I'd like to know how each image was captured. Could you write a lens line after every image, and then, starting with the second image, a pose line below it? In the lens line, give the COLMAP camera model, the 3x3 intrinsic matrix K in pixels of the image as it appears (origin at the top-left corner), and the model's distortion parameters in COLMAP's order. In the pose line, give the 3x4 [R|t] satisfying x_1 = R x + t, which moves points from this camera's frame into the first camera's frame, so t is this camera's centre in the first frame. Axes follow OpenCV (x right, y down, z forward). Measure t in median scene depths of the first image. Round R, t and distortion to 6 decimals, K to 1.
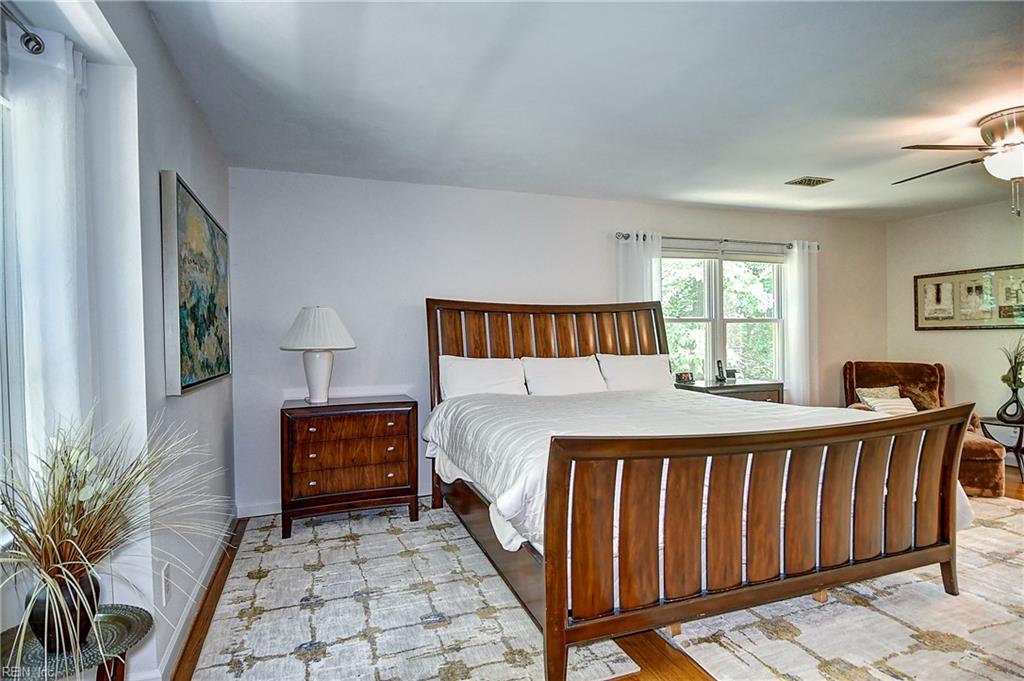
lens RADIAL K [[532.5, 0, 512.2], [0, 532.5, 340.7], [0, 0, 1]] dist [0.027211, -0.036050]
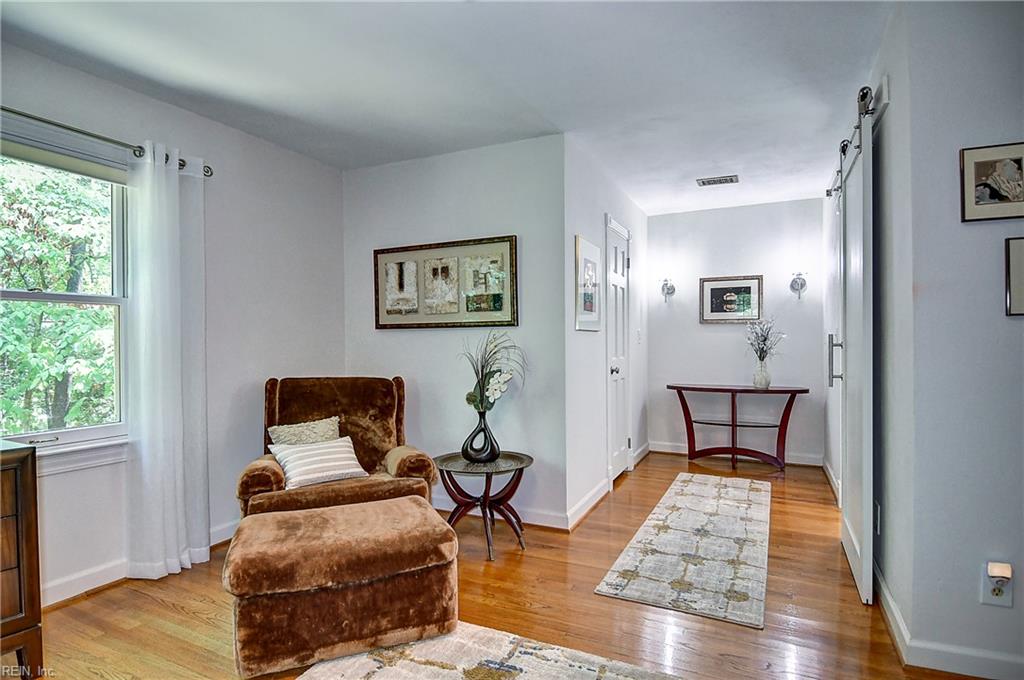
lens RADIAL K [[532.5, 0, 512.2], [0, 532.5, 337.1], [0, 0, 1]] dist [0.027211, -0.036050]
pose [[0.713380, 0.012721, 0.700662, 0.436731], [0.002192, 0.999790, -0.020384, 0.006207], [-0.700774, 0.016077, 0.713202, 0.423727]]
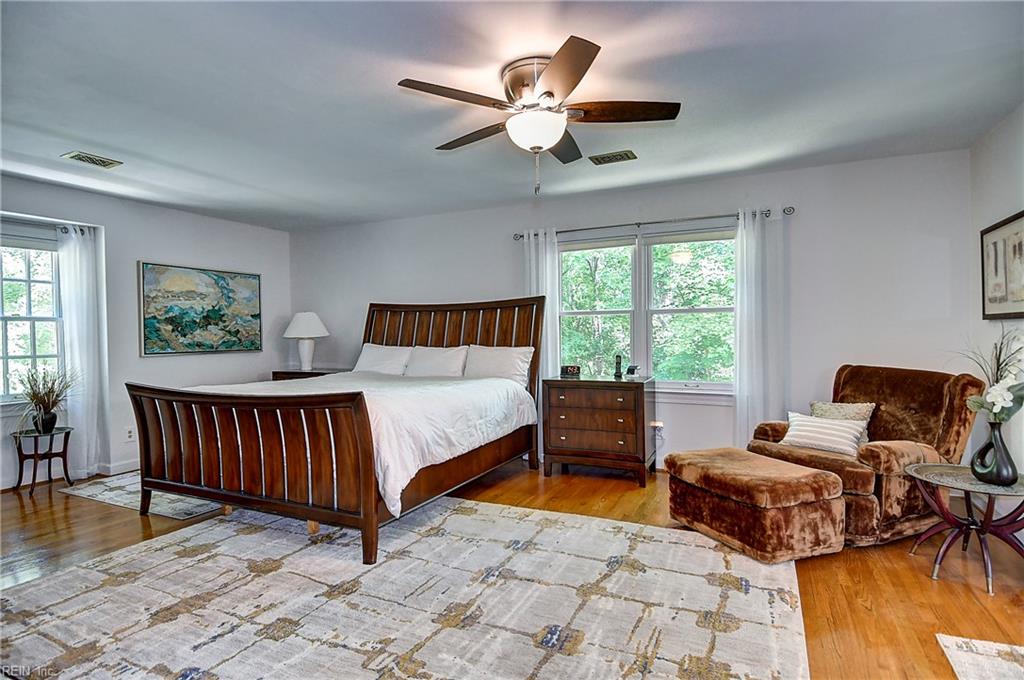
lens RADIAL K [[532.5, 0, 518.1], [0, 532.5, 343.7], [0, 0, 1]] dist [0.027211, -0.036050]
pose [[0.707266, 0.017674, -0.706727, 0.887924], [-0.007126, 0.999815, 0.017873, 0.000764], [0.706912, -0.007605, 0.707261, 0.211389]]
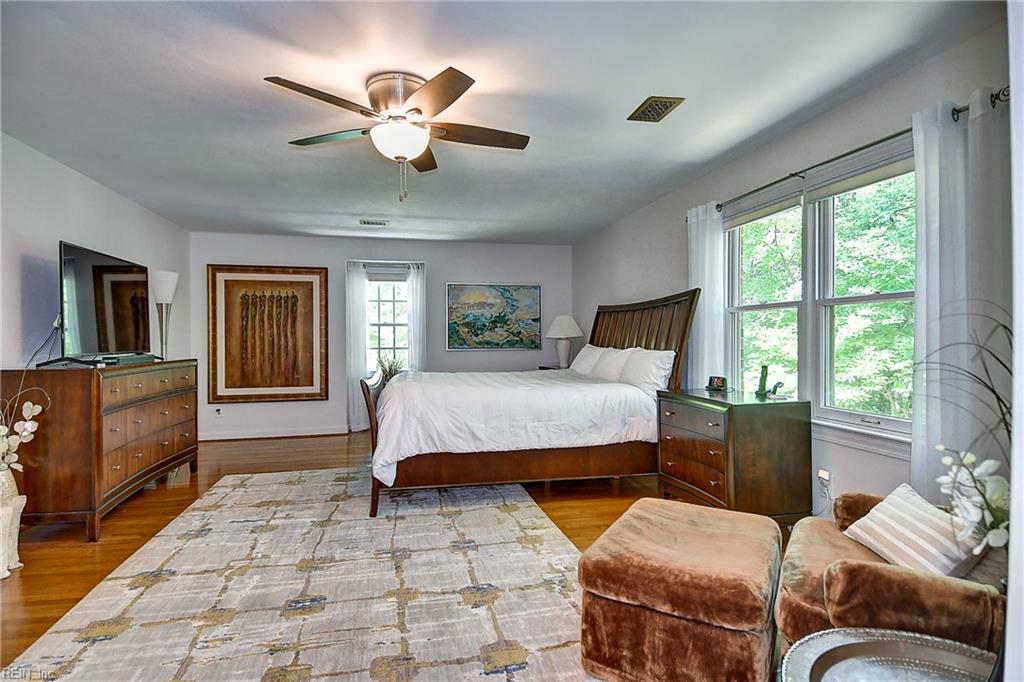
lens RADIAL K [[532.5, 0, 511.4], [0, 532.5, 345.2], [0, 0, 1]] dist [0.027211, -0.036050]
pose [[-0.131830, 0.024672, -0.990965, 1.050334], [-0.007166, 0.999640, 0.025841, -0.003887], [0.991246, 0.010508, -0.131606, 0.746525]]
